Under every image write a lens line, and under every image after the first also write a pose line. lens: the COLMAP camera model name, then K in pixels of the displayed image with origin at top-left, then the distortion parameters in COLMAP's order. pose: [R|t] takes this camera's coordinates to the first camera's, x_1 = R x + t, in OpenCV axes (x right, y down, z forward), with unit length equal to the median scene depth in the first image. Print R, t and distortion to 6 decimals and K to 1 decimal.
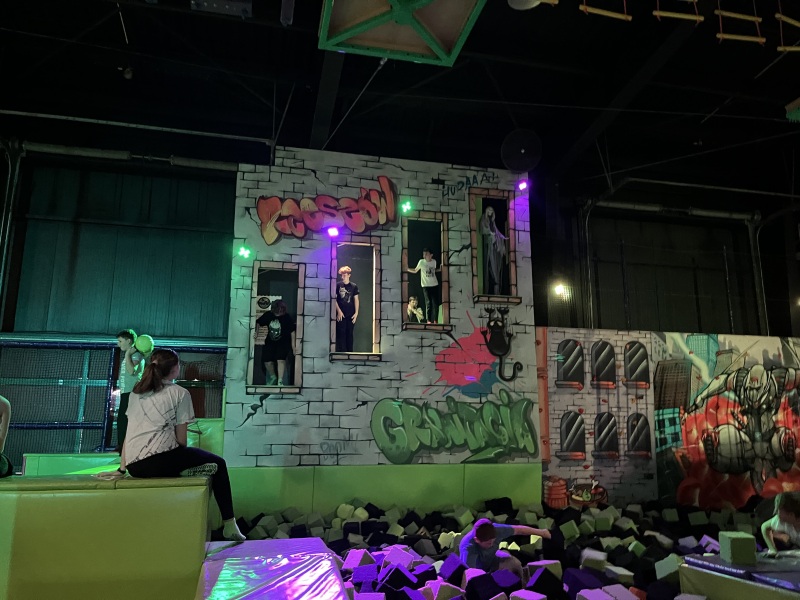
lens RADIAL K [[603.8, 0, 404.8], [0, 603.8, 306.2], [0, 0, 1]] dist [0.064586, -0.081964]
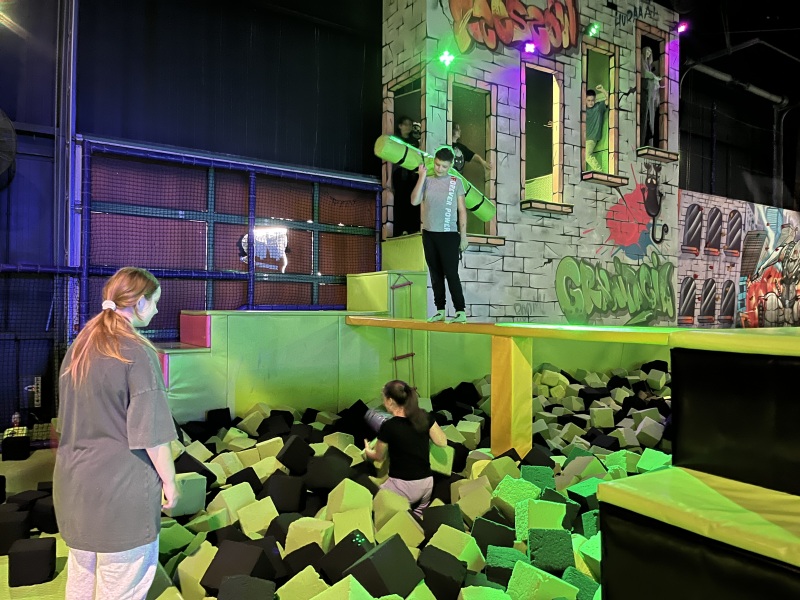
lens RADIAL K [[603.8, 0, 401.1], [0, 603.8, 298.7], [0, 0, 1]] dist [0.064586, -0.081964]
pose [[0.940618, 0.014373, 0.339163, -0.542943], [-0.079842, 0.980443, 0.179880, 0.070914], [-0.329945, -0.196278, 0.923370, 0.239837]]
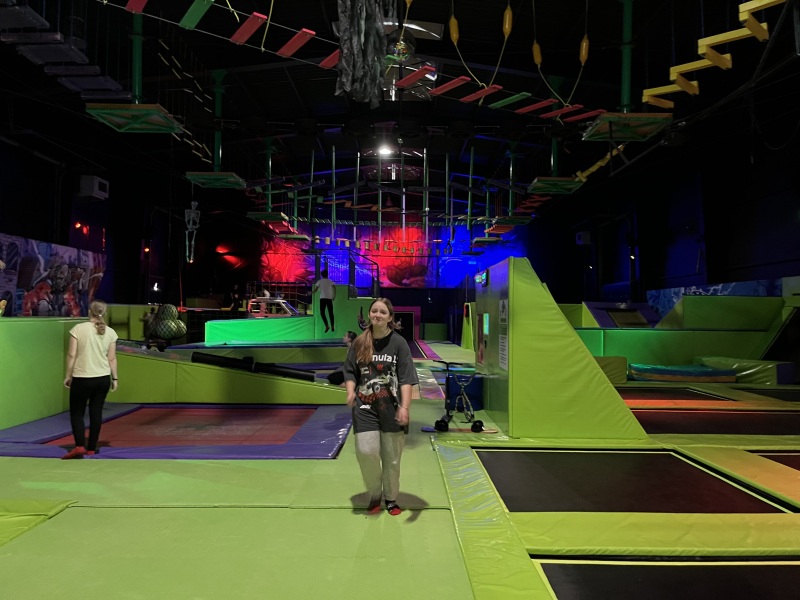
lens RADIAL K [[603.8, 0, 407.3], [0, 603.8, 297.4], [0, 0, 1]] dist [0.064586, -0.081964]
pose [[0.226664, 0.032710, 0.973424, -0.926957], [-0.212044, 0.977120, 0.016540, -0.043066], [-0.950611, -0.210158, 0.228414, -0.293558]]
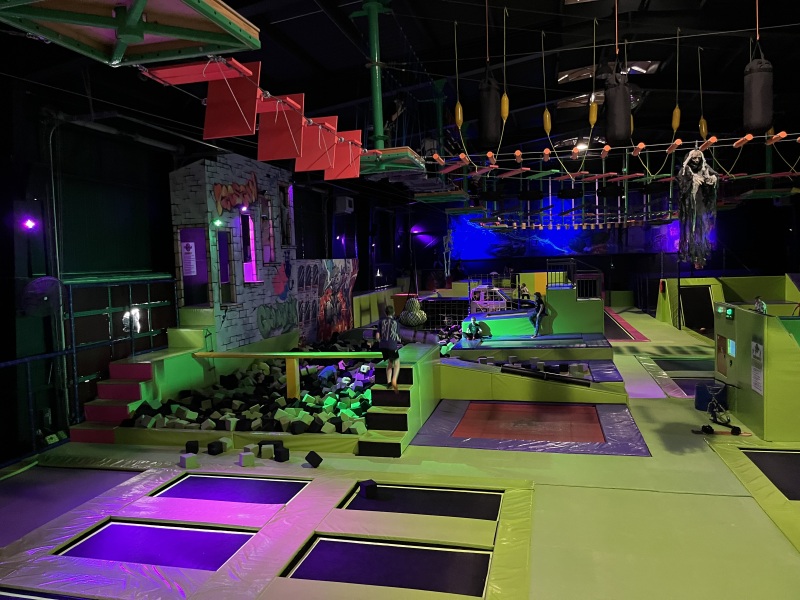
lens RADIAL K [[603.8, 0, 396.7], [0, 603.8, 297.2], [0, 0, 1]] dist [0.064586, -0.081964]
pose [[0.467251, -0.068361, 0.881478, -1.386470], [-0.147259, 0.977062, 0.153832, -0.200884], [-0.871775, -0.201684, 0.446467, -0.150506]]
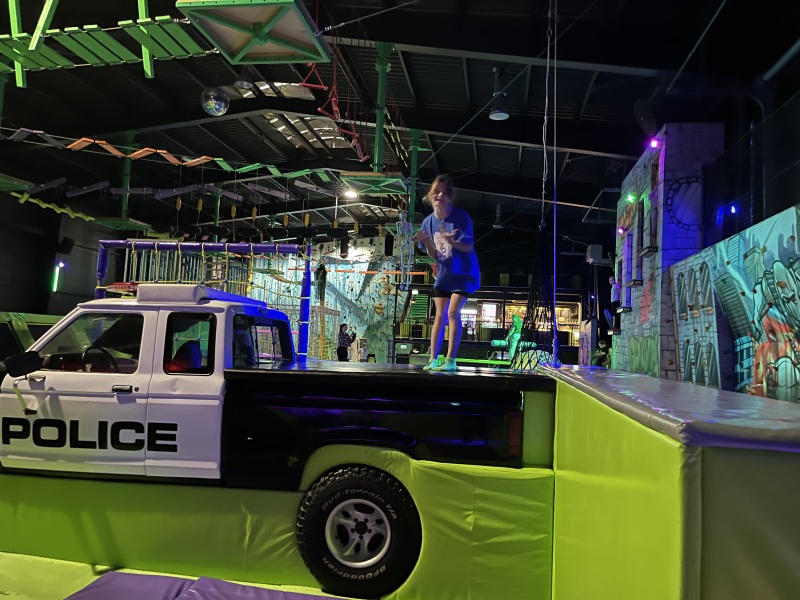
lens RADIAL K [[603.8, 0, 397.4], [0, 603.8, 300.4], [0, 0, 1]] dist [0.064586, -0.081964]
pose [[-0.396097, -0.081212, -0.914610, 1.509507], [0.140156, 0.979061, -0.147634, 0.200629], [0.907449, -0.186666, -0.376421, 1.022756]]
